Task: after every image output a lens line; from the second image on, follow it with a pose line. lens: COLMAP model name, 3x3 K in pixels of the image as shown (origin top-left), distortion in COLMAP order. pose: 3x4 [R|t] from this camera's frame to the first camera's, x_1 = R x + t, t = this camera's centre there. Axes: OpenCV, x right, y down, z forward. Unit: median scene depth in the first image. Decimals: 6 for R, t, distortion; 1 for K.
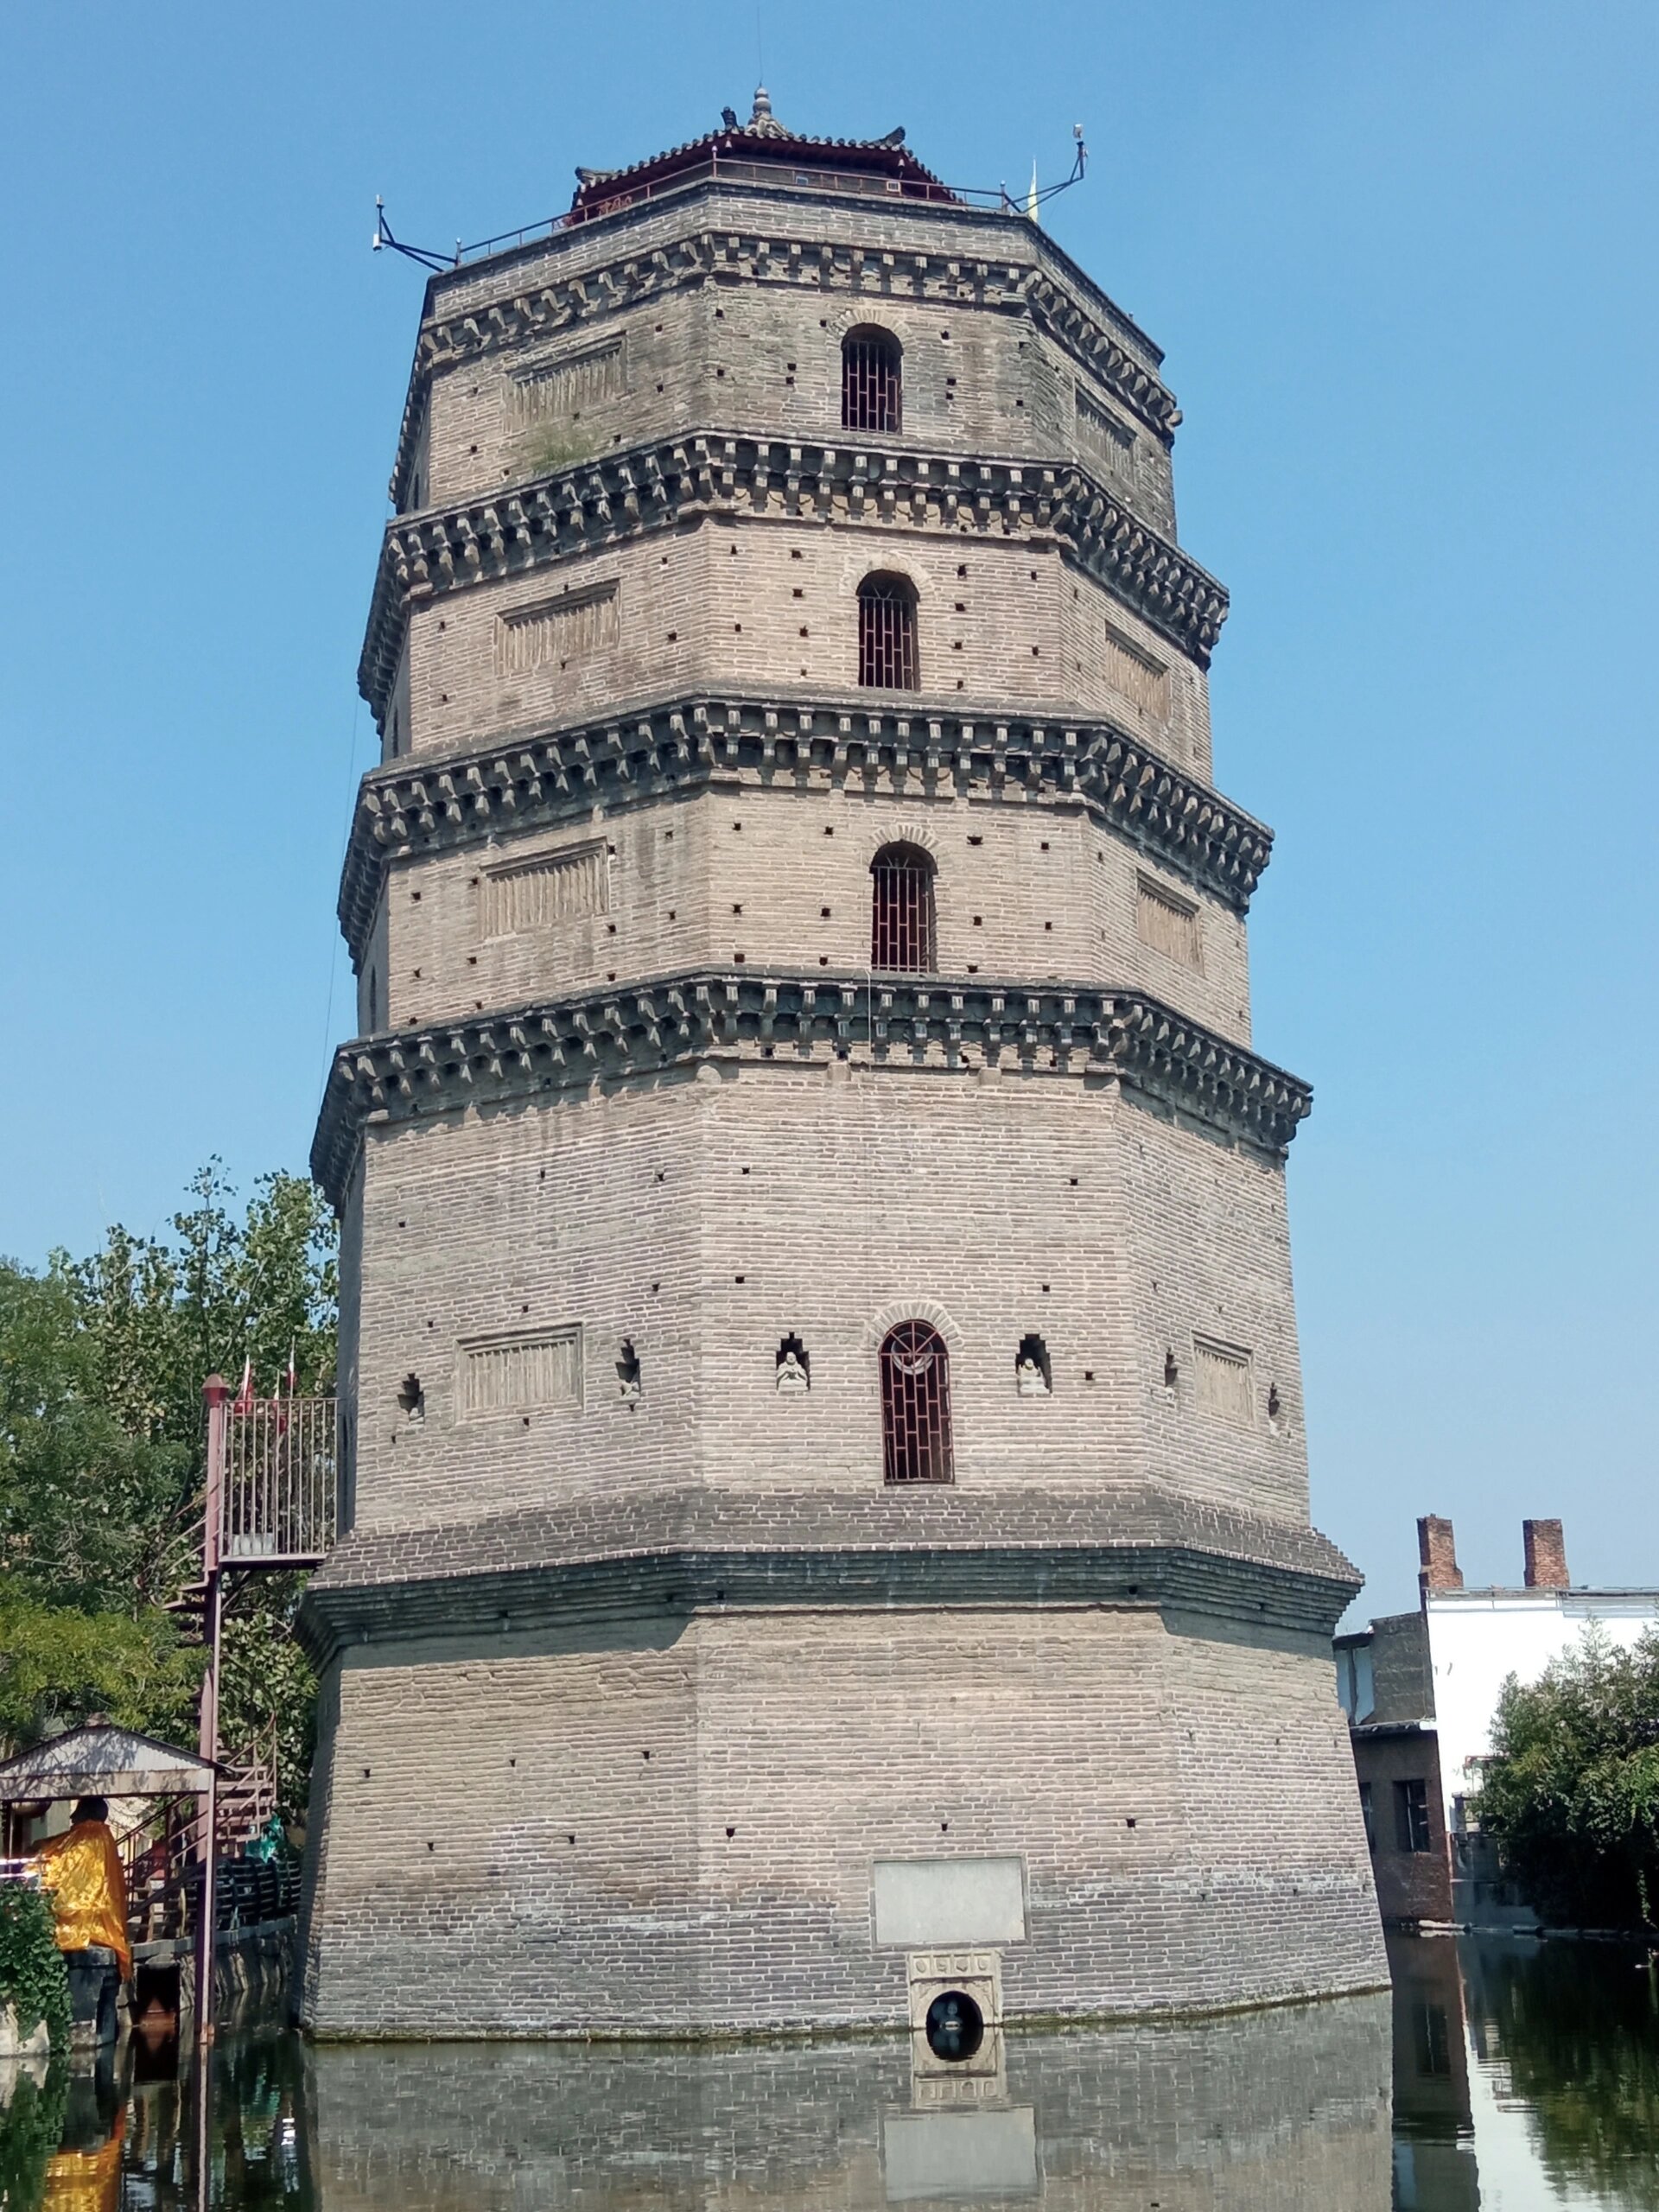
lens RADIAL K [[2935.1, 0, 859.3], [0, 2935.1, 1104.7], [0, 0, 1]] dist [0.087305, -0.052438]
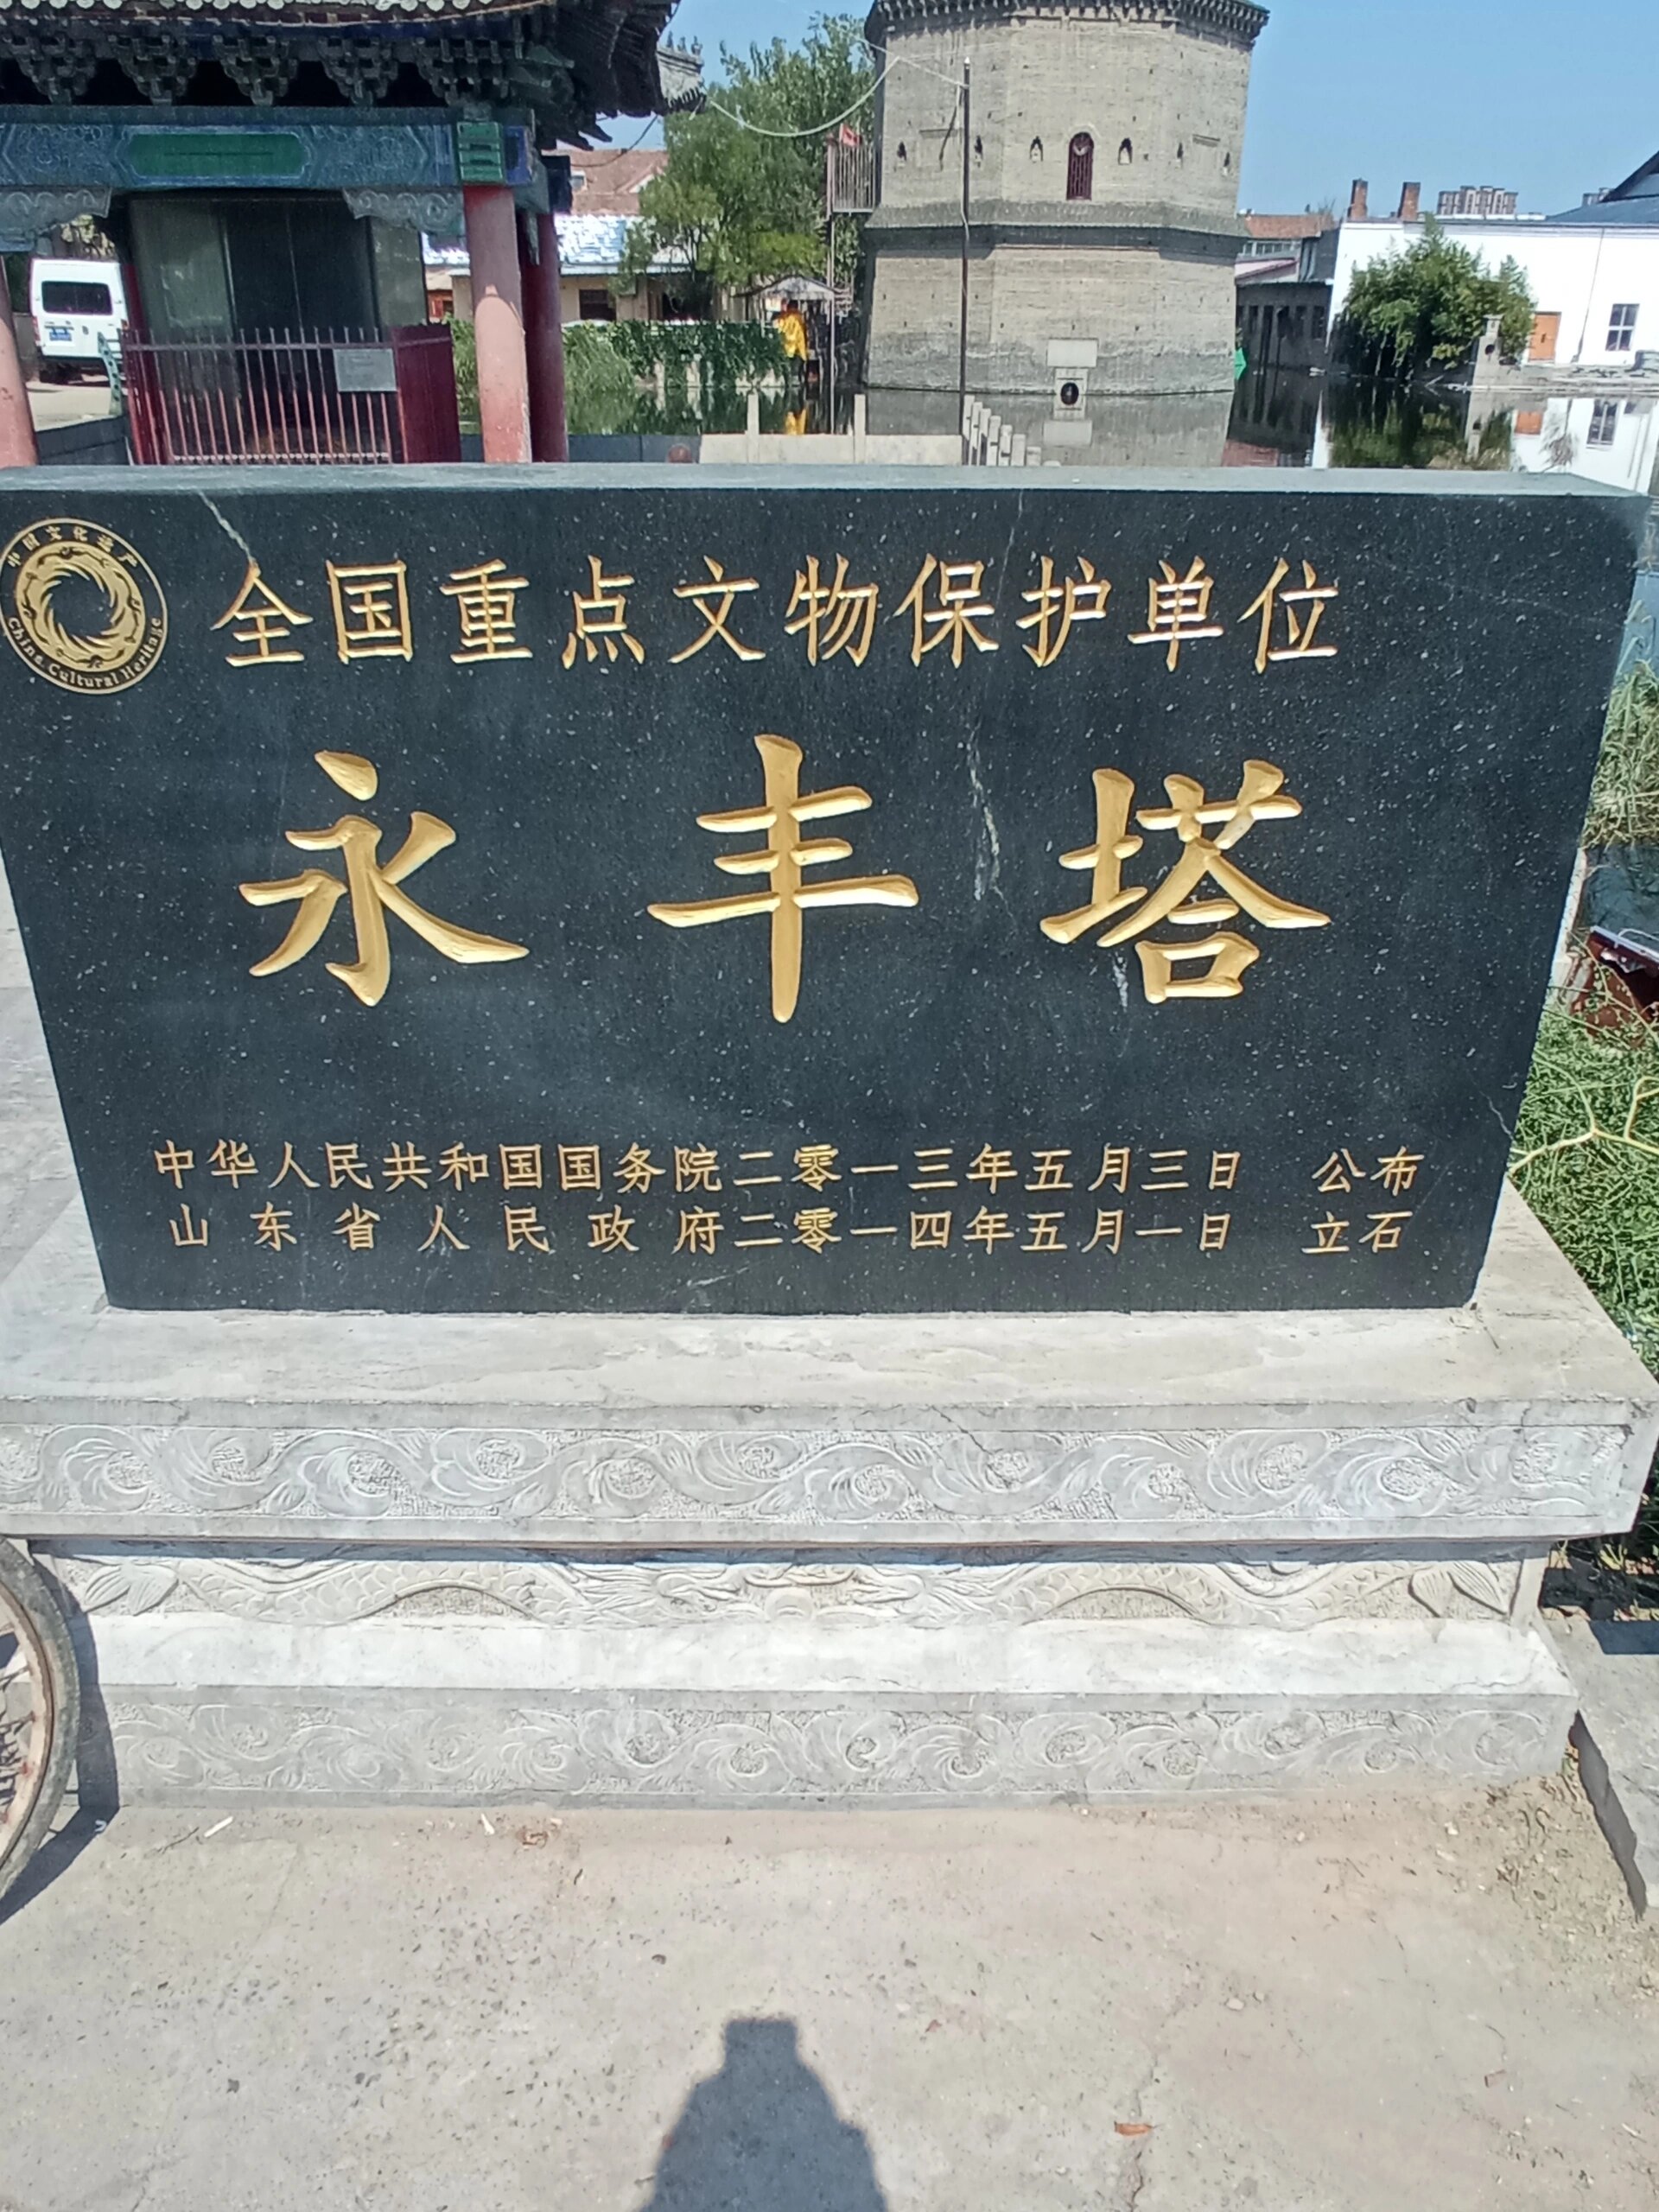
lens RADIAL K [[1602.4, 0, 836.3], [0, 1602.4, 1080.7], [0, 0, 1]] dist [-0.060315, 0.046306]
pose [[0.982871, 0.115673, -0.143475, 0.100633], [0.004811, 0.762130, 0.647406, -0.195211], [0.184234, -0.637006, 0.748519, -0.673373]]
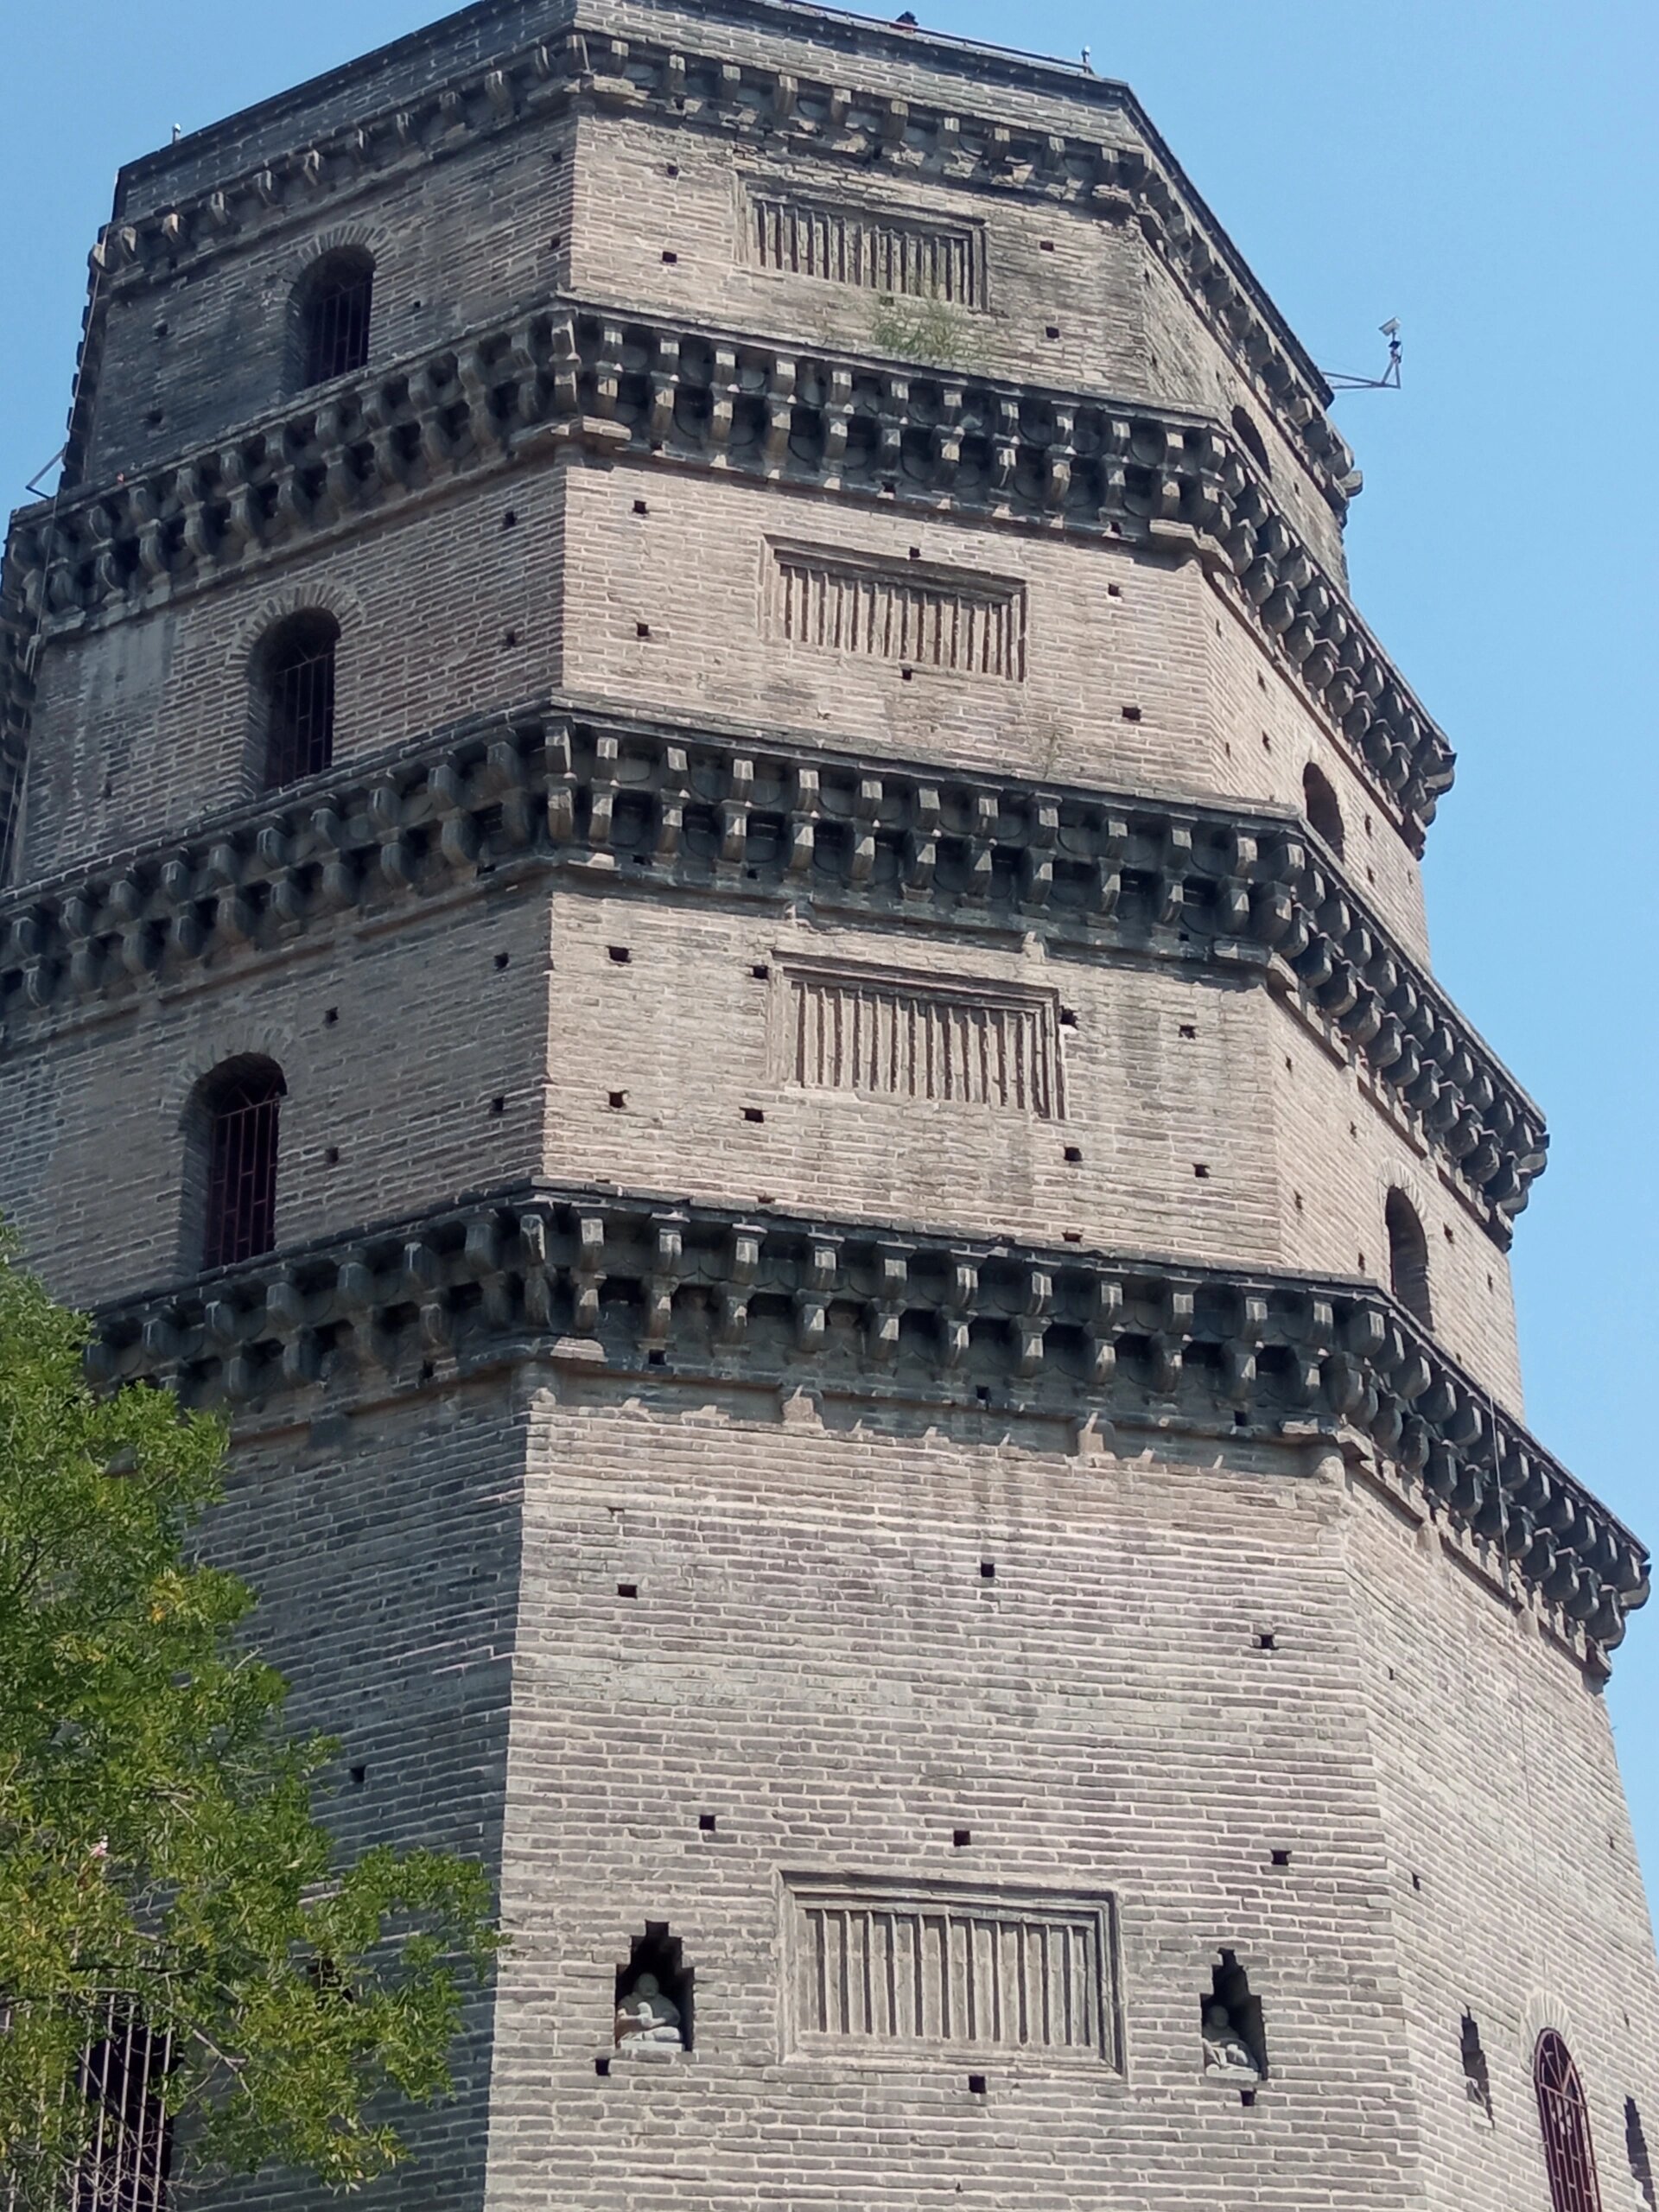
lens RADIAL K [[3485.8, 0, 829.5], [0, 3485.8, 1106.0], [0, 0, 1]] dist [0.101471, -0.055609]
pose [[0.677713, 0.366276, 0.637610, -0.516179], [-0.189091, 0.924760, -0.330246, 0.146828], [-0.710598, 0.103246, 0.695982, 0.597823]]
